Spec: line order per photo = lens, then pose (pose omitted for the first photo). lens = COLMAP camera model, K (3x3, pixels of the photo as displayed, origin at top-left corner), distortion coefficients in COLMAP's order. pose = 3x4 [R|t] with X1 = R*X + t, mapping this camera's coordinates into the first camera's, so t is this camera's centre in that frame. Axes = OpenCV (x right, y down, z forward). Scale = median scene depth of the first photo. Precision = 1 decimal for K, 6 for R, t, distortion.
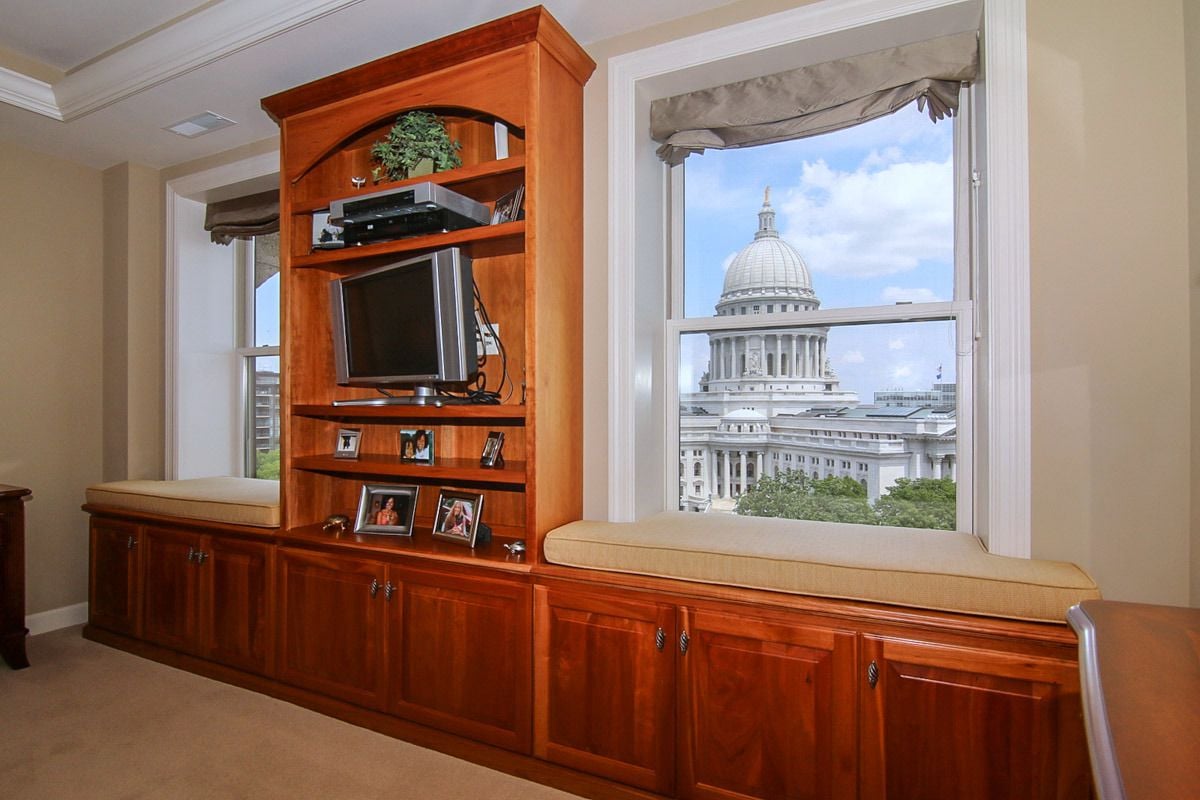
lens RADIAL K [[611.7, 0, 624.0], [0, 611.7, 415.9], [0, 0, 1]] dist [-0.004622, -0.005663]
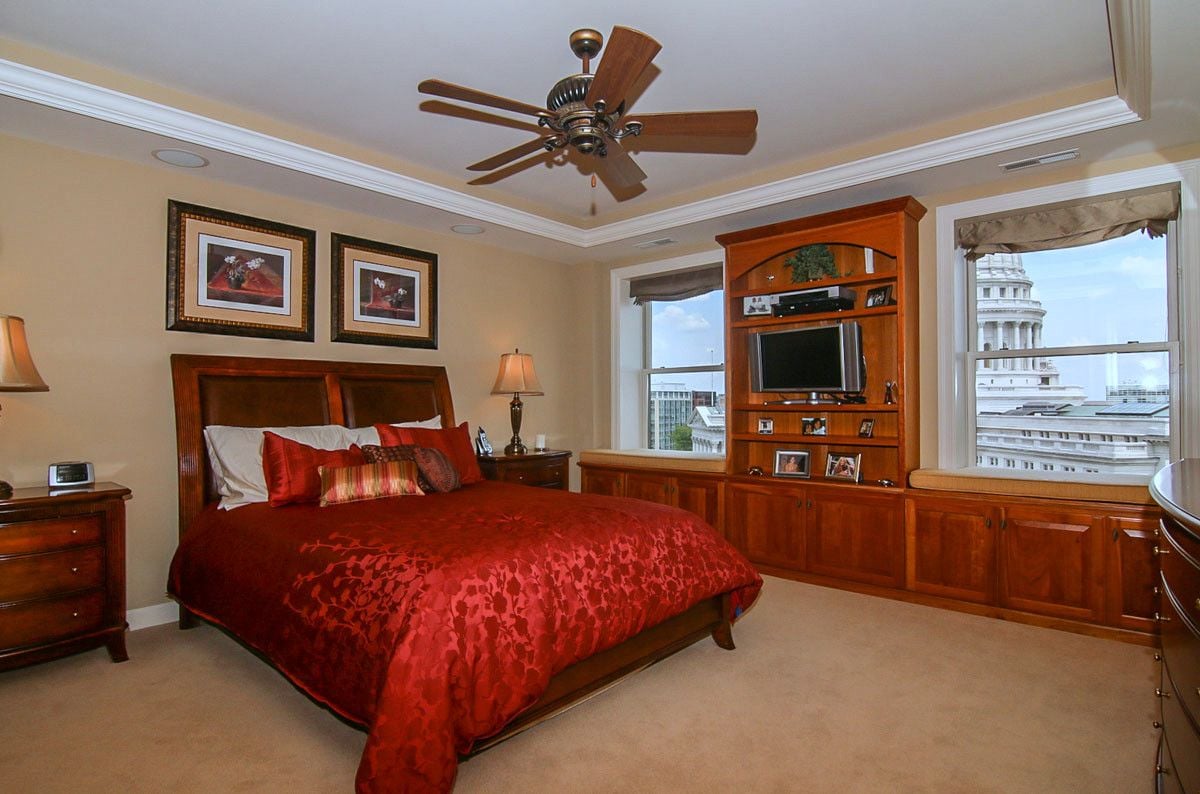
lens RADIAL K [[634.7, 0, 601.4], [0, 634.7, 407.9], [0, 0, 1]] dist [-0.020806, -0.002846]
pose [[0.958112, -0.002289, -0.286384, -0.382583], [-0.000612, 0.999949, -0.010040, 0.011812], [0.286393, 0.009795, 0.958062, -0.896182]]
